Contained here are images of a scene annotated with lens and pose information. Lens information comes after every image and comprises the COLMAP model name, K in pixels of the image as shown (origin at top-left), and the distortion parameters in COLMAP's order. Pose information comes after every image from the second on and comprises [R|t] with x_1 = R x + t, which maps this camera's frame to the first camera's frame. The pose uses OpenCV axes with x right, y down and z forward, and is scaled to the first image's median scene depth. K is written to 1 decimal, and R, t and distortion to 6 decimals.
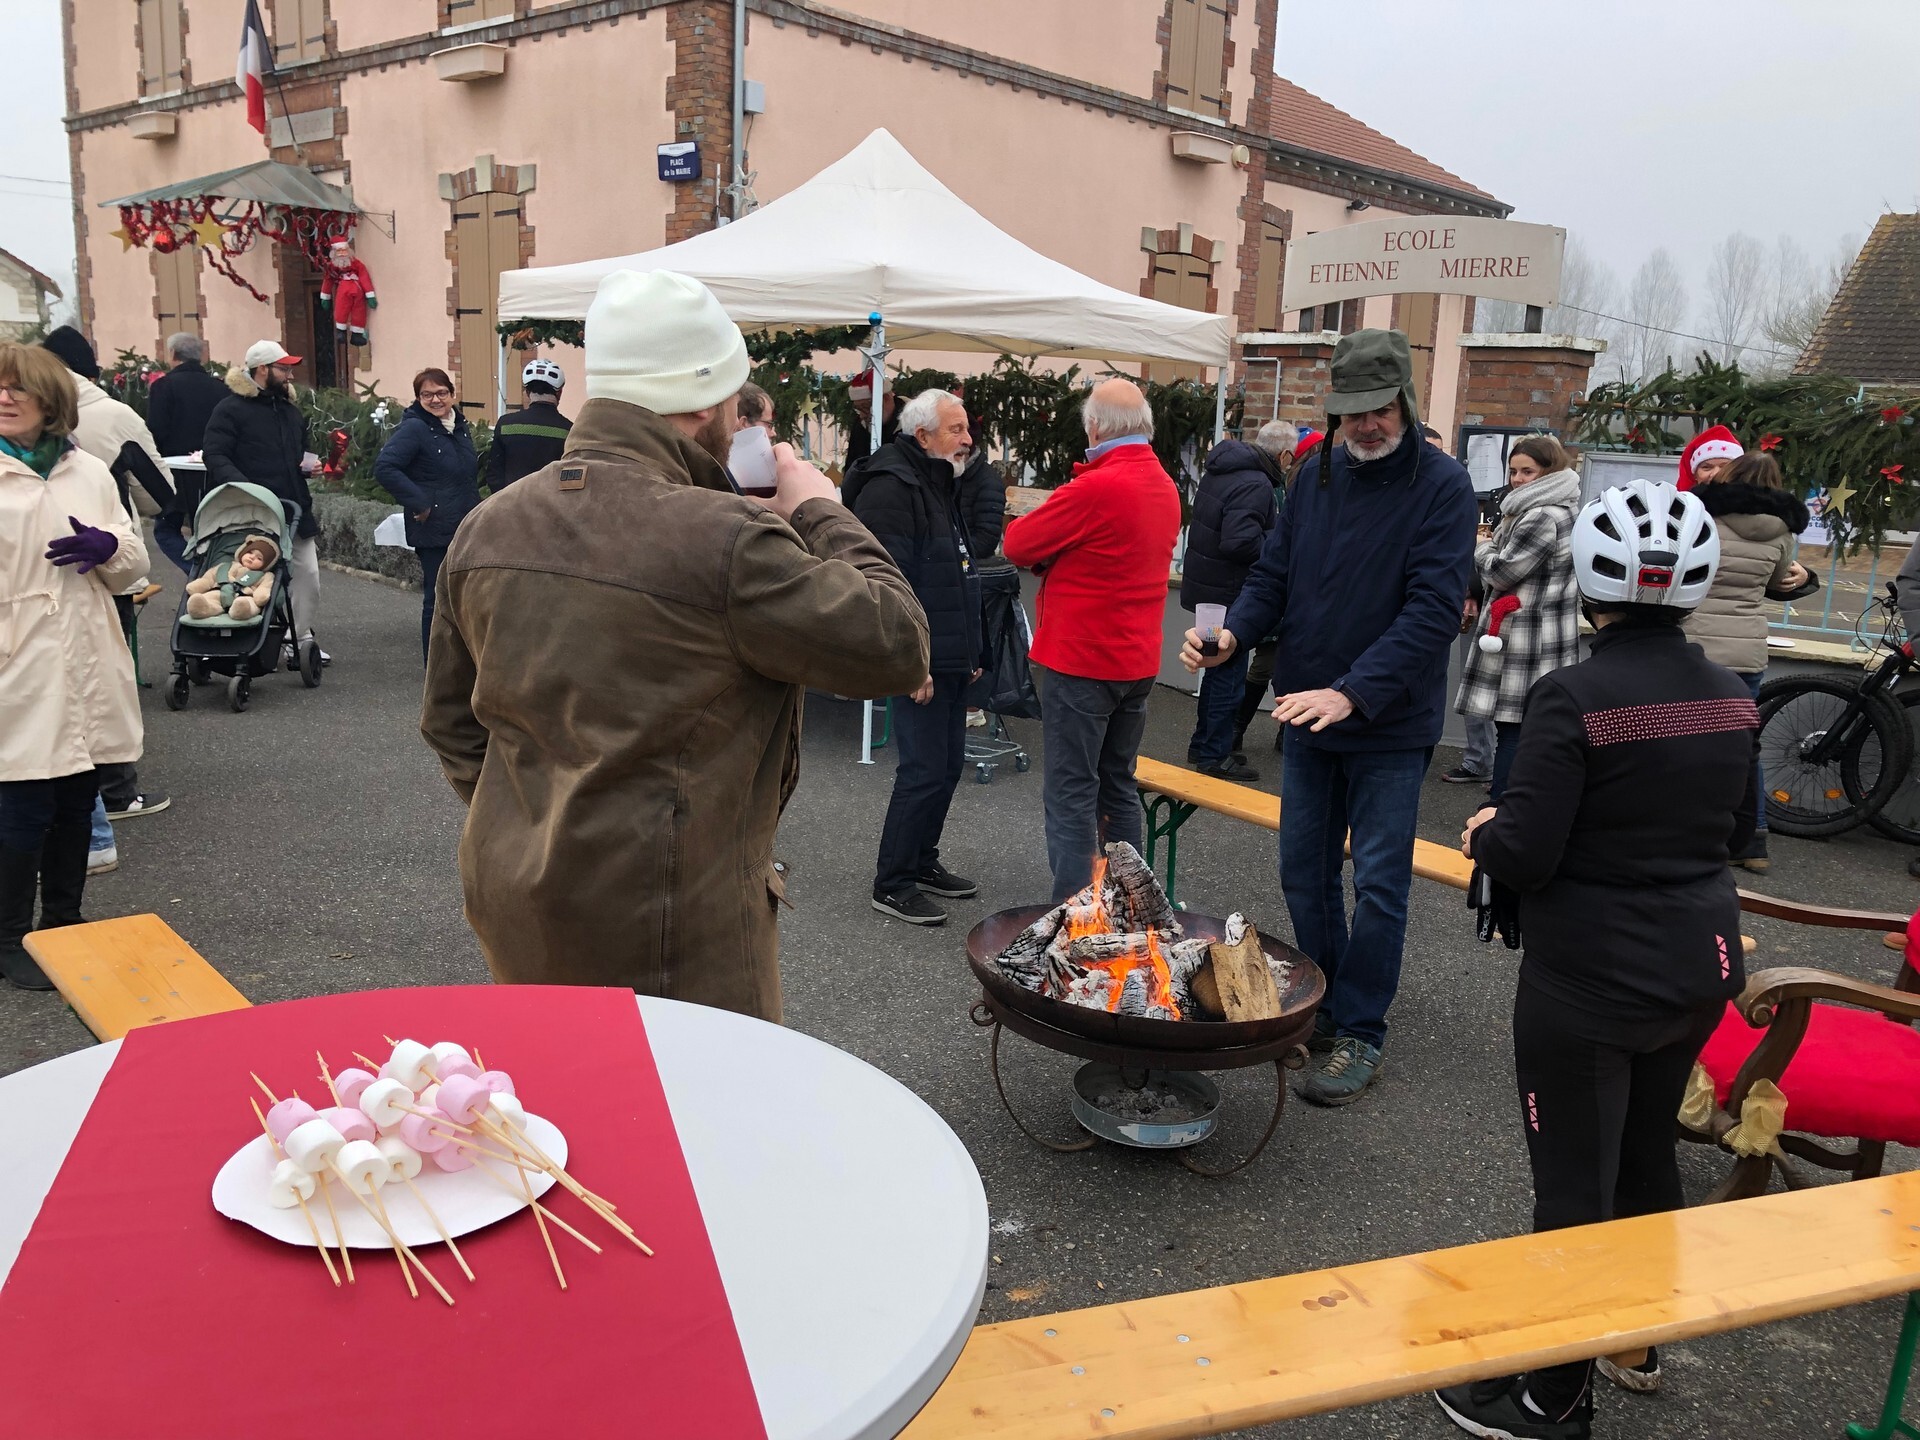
lens RADIAL K [[1582.8, 0, 976.8], [0, 1582.8, 719.8], [0, 0, 1]] dist [0.026377, -0.029901]
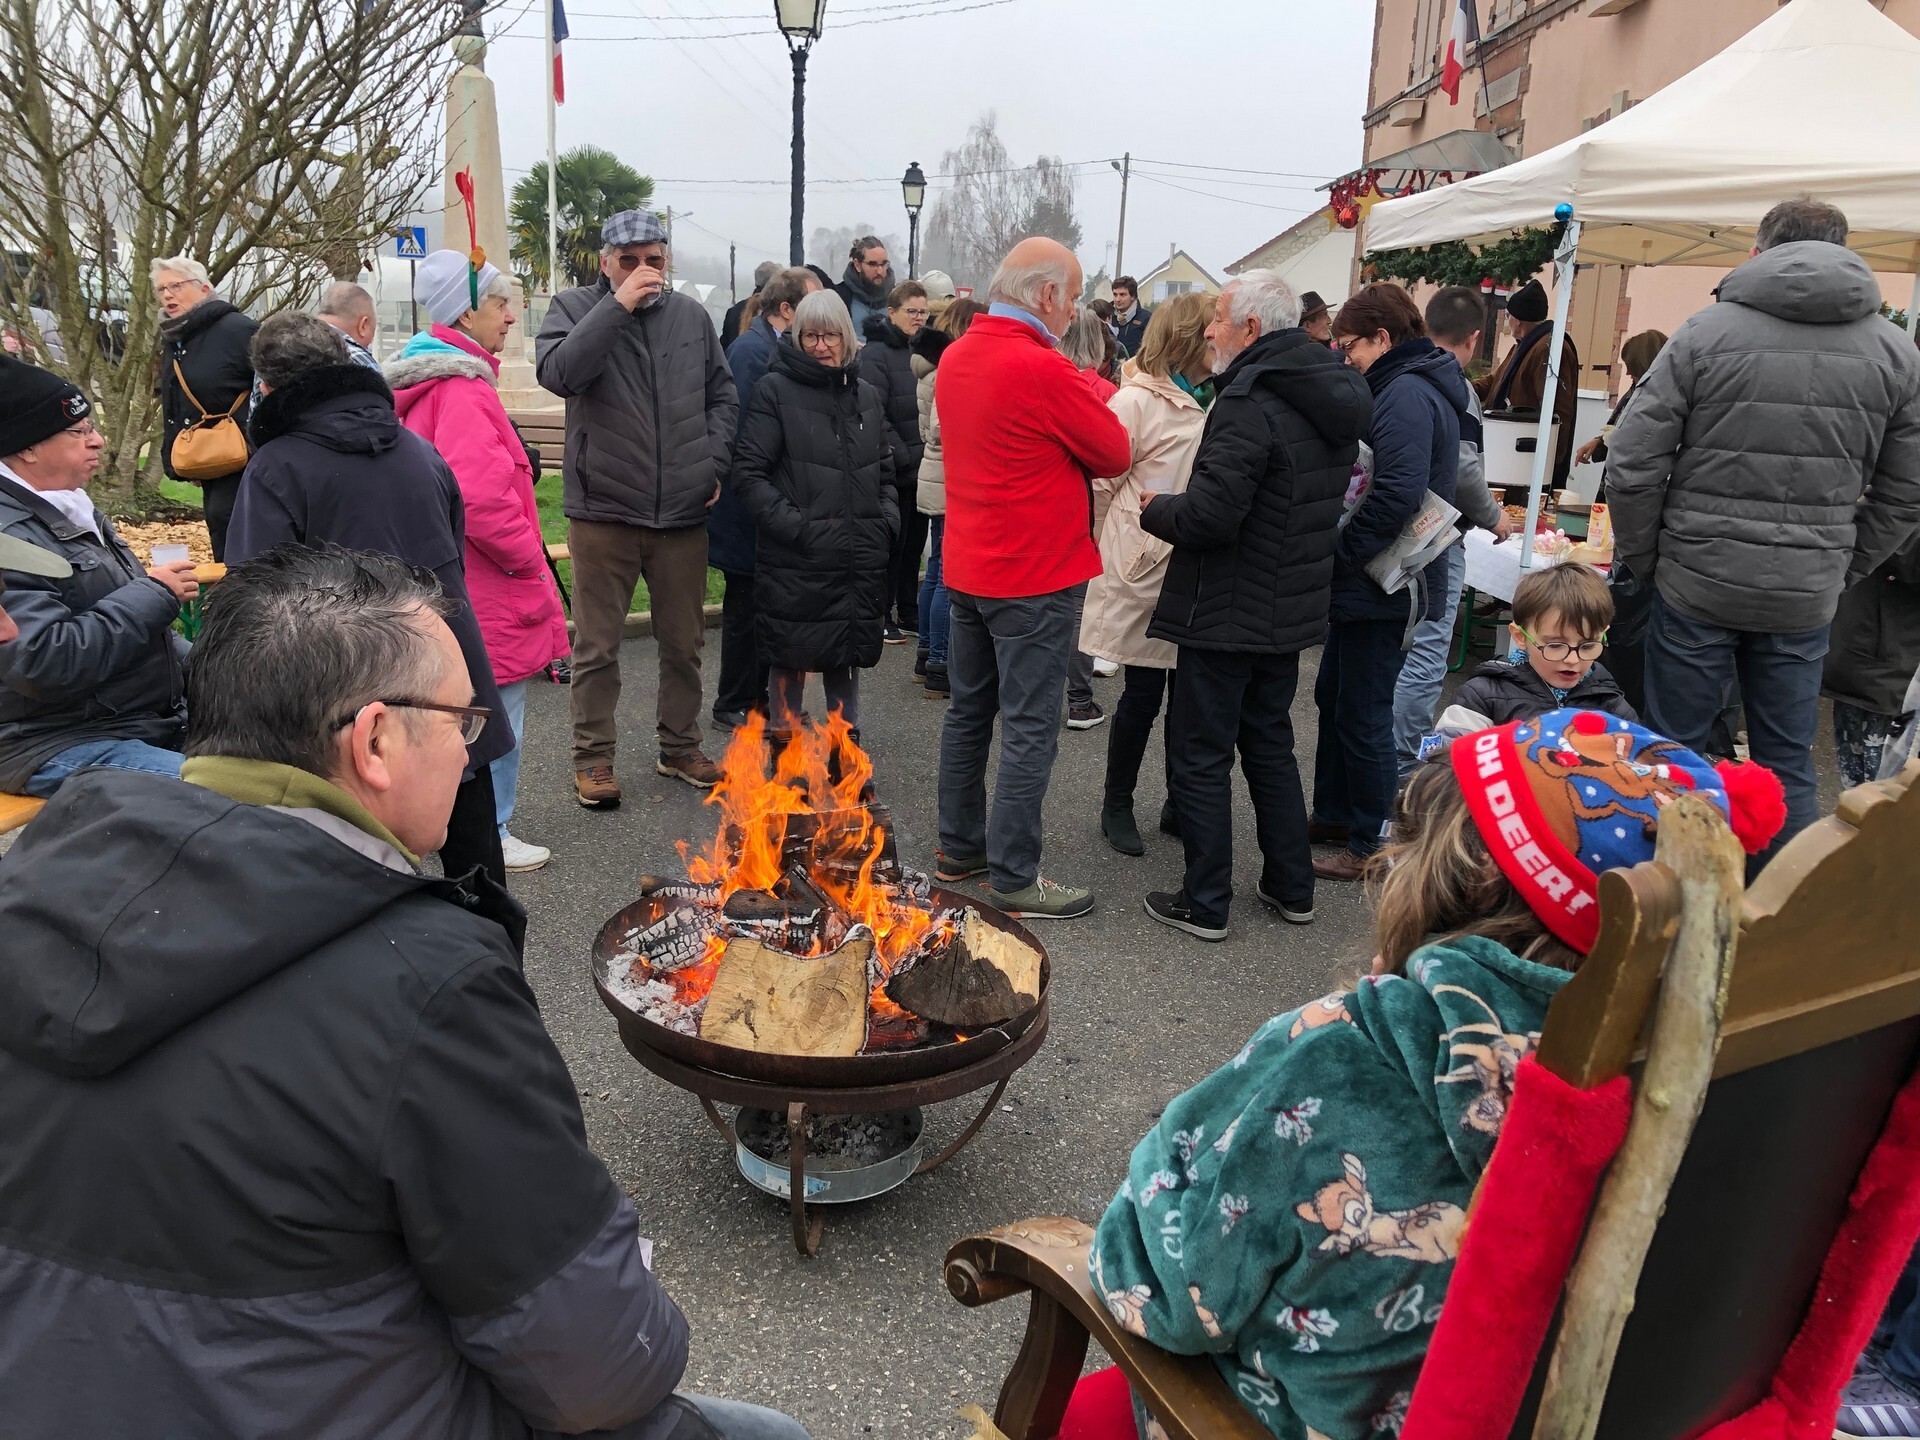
lens RADIAL K [[1596.0, 0, 987.7], [0, 1596.0, 715.2], [0, 0, 1]] dist [0.005266, 0.006395]
pose [[0.657561, 0.154557, -0.737377, 0.211919], [-0.155743, 0.985477, 0.067674, -0.008630], [0.737128, 0.070342, 0.672083, 0.155996]]
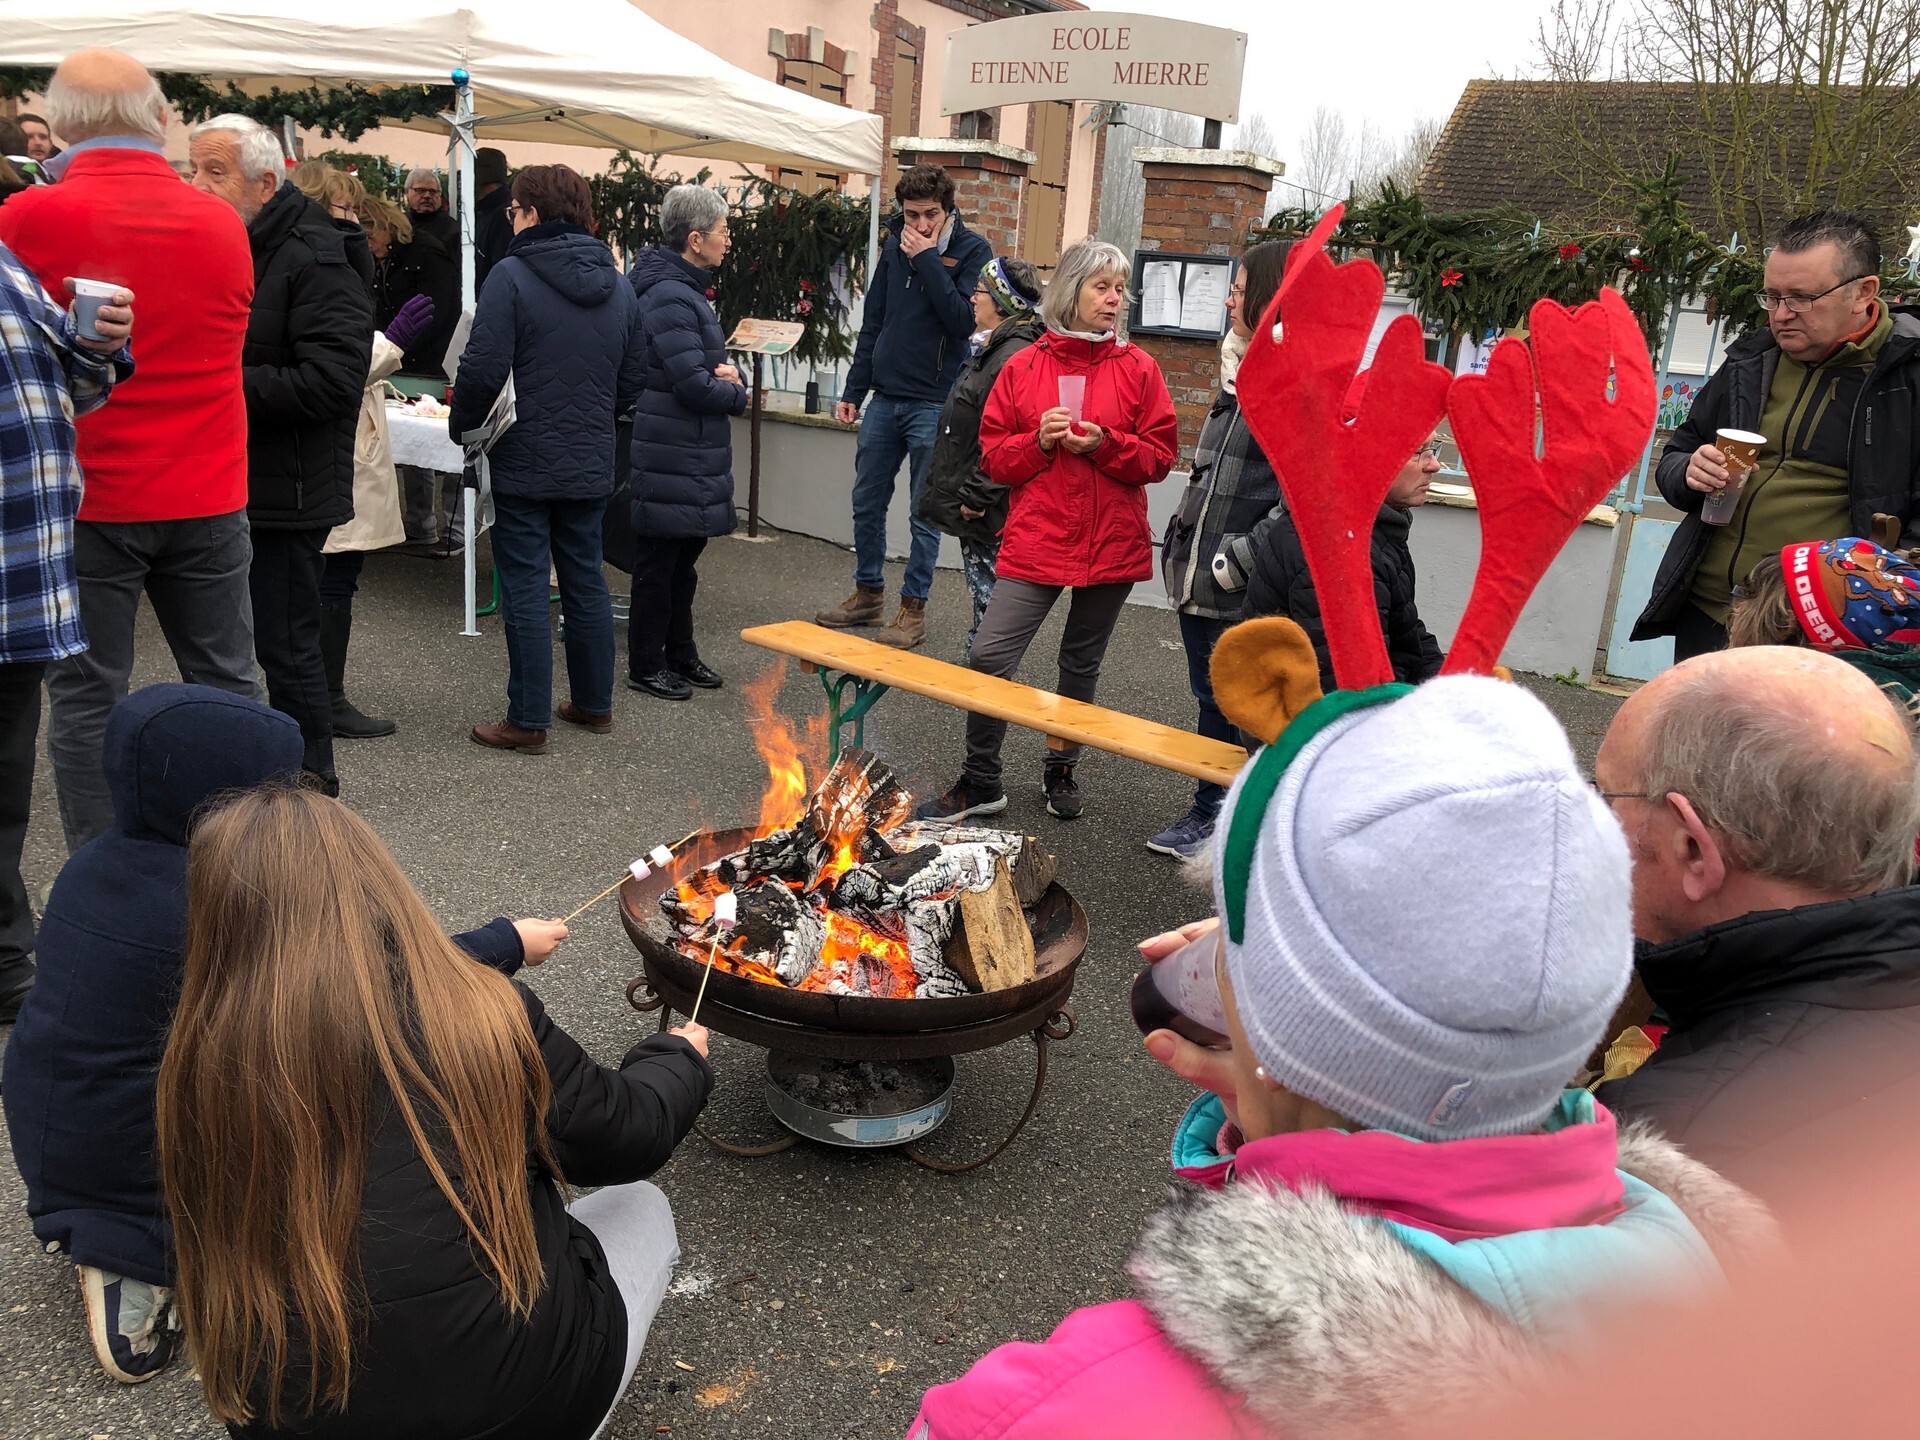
lens RADIAL K [[1582.8, 0, 976.8], [0, 1582.8, 719.8], [0, 0, 1]] dist [0.026377, -0.029901]
pose [[0.972428, -0.031548, 0.231059, -0.003646], [0.009739, 0.995437, 0.094926, -0.002559], [-0.233000, -0.090059, 0.968298, 0.077377]]
